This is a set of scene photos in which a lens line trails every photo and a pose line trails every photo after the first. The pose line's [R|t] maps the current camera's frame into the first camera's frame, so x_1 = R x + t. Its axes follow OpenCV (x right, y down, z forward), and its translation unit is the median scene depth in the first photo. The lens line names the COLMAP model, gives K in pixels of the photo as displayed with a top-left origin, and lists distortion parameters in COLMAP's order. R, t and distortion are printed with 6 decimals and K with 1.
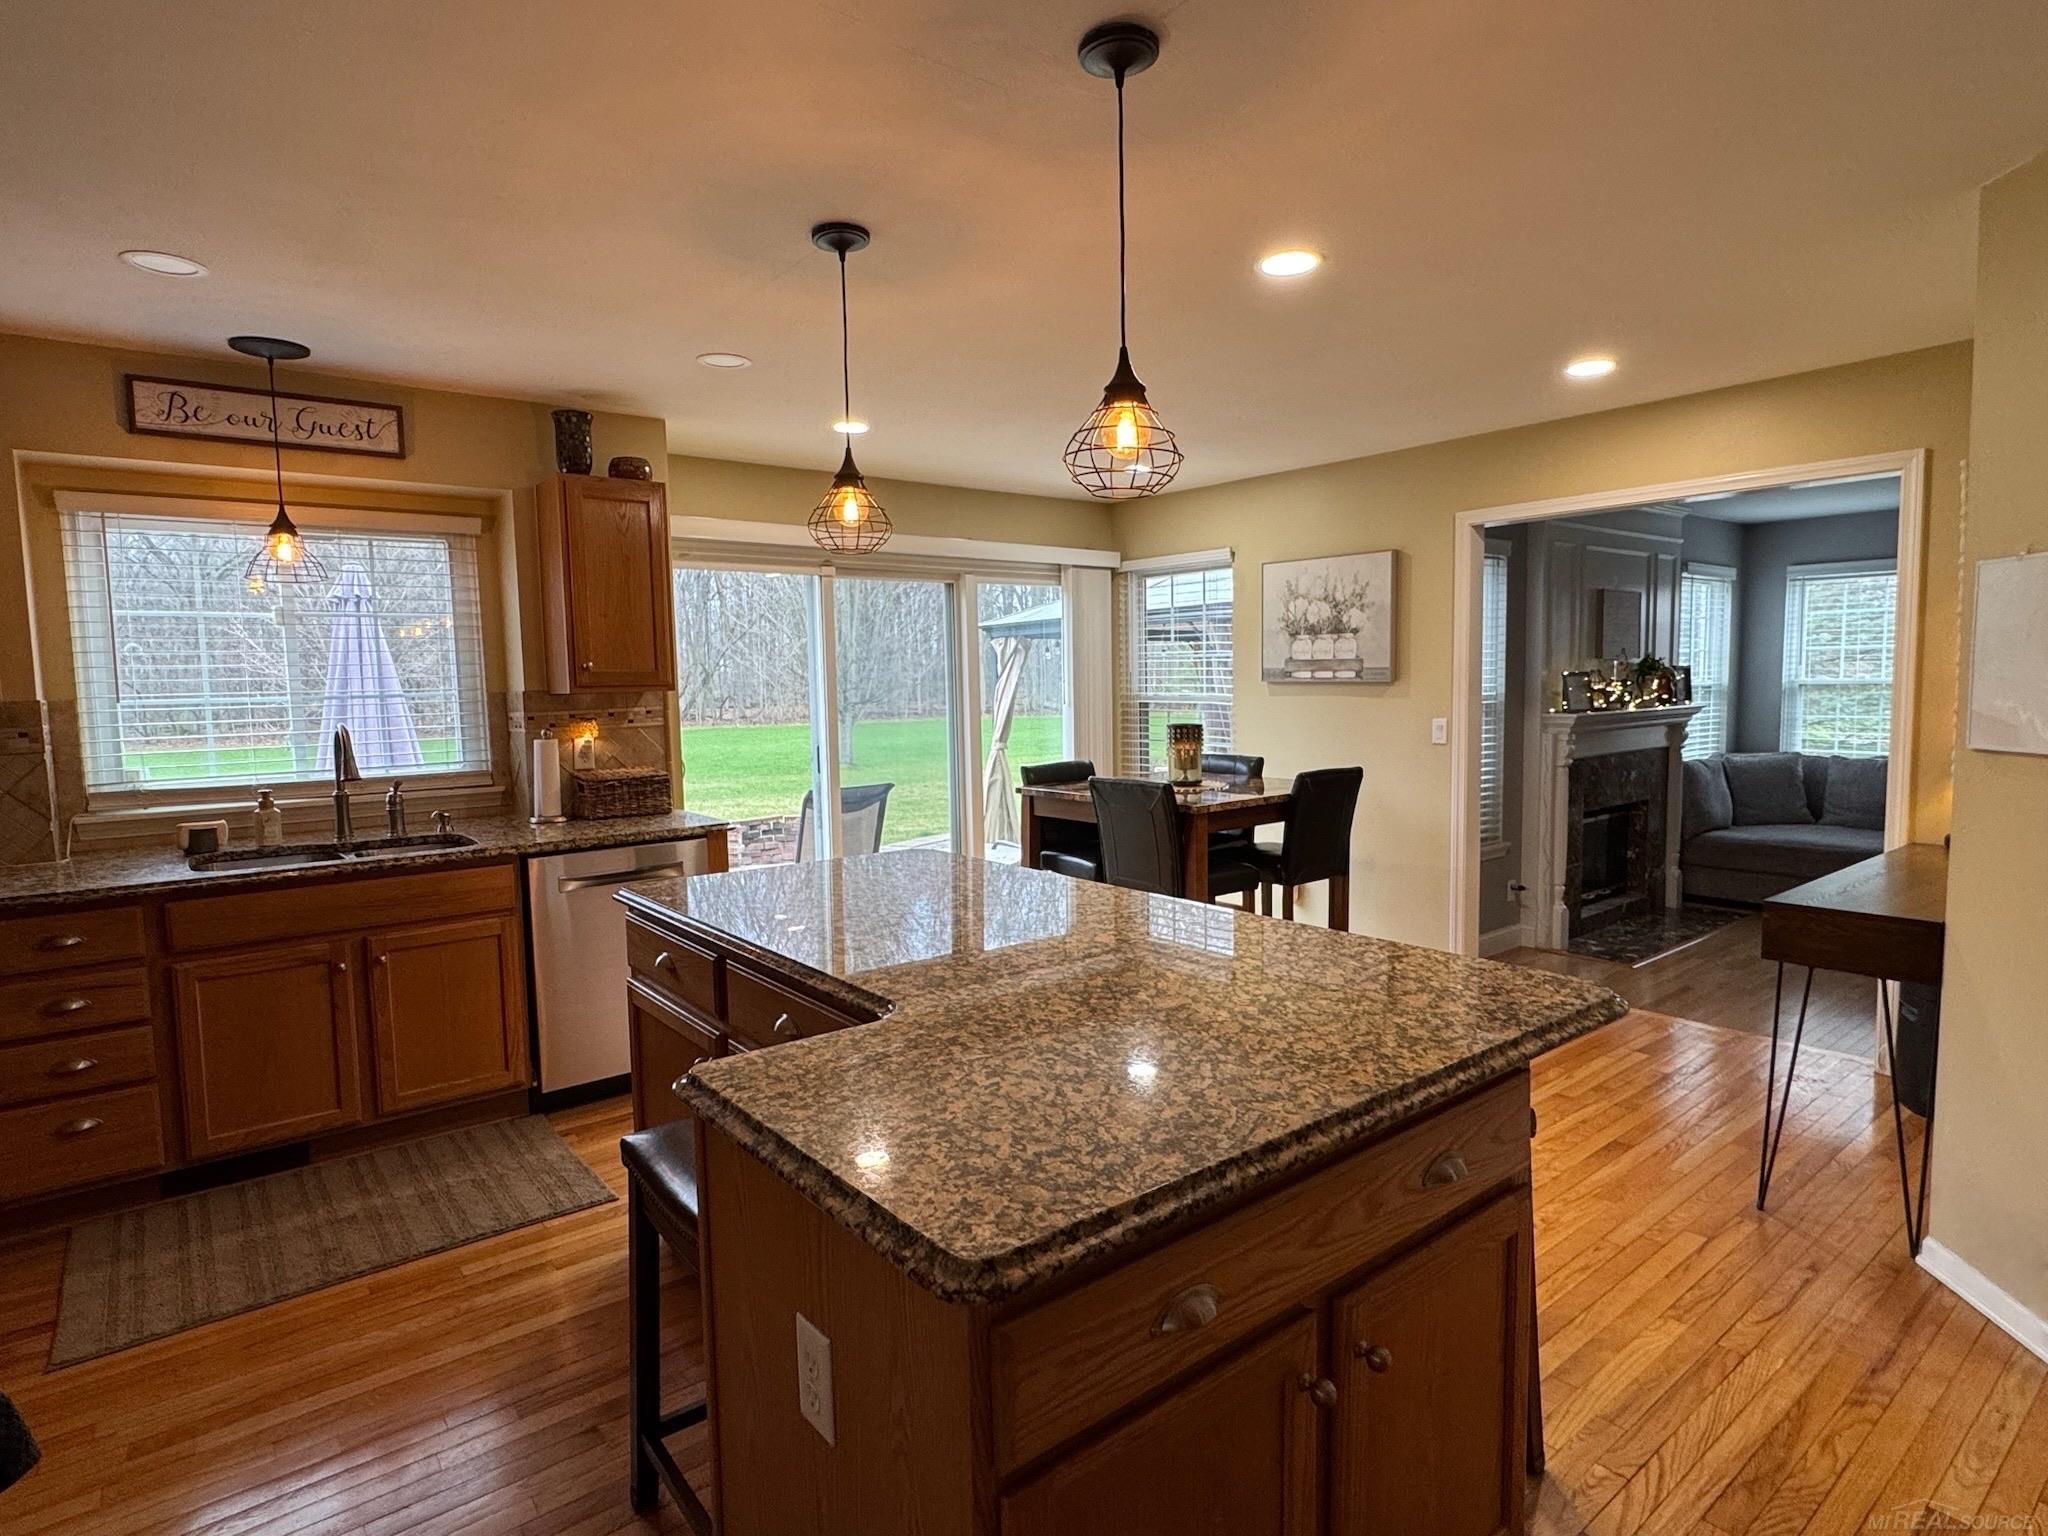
lens RADIAL K [[1085.0, 0, 1024.0], [0, 1085.0, 768.0], [0, 0, 1]] dist [-0.002724, 0.000805]
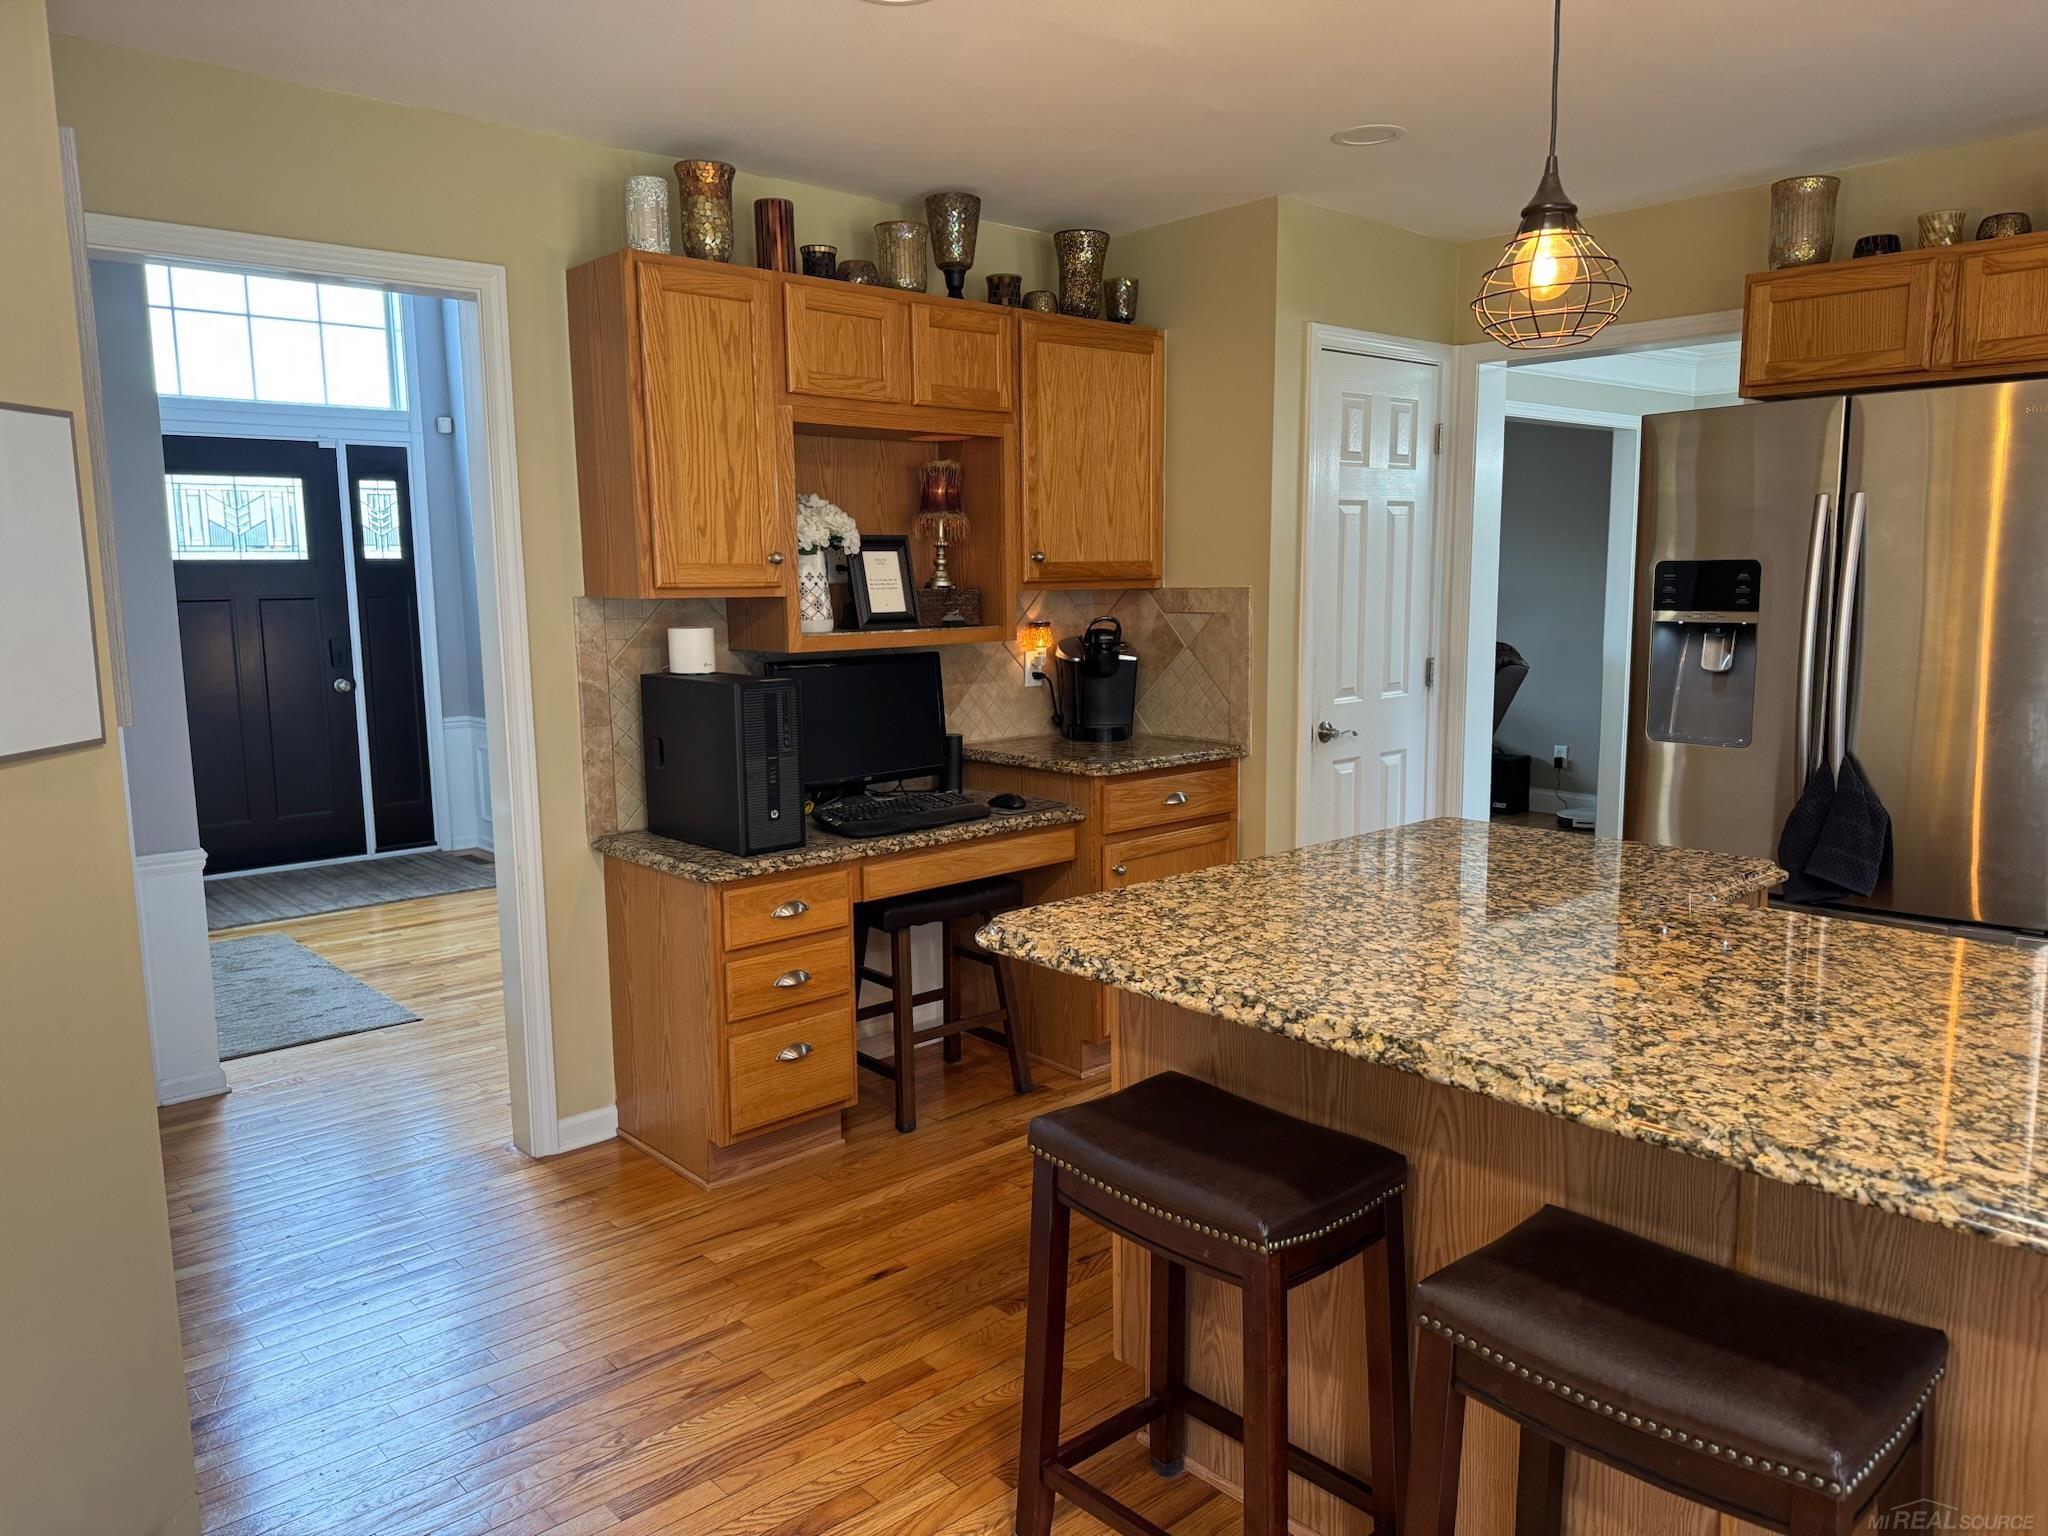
lens RADIAL K [[1421.6, 0, 1024.7], [0, 1421.6, 776.8], [0, 0, 1]] dist [0.129321, -0.195102]
pose [[-0.997550, 0.040244, -0.057223, 0.187987], [0.026409, 0.974077, 0.224671, -0.064871], [0.064781, 0.222609, -0.972753, 0.712935]]
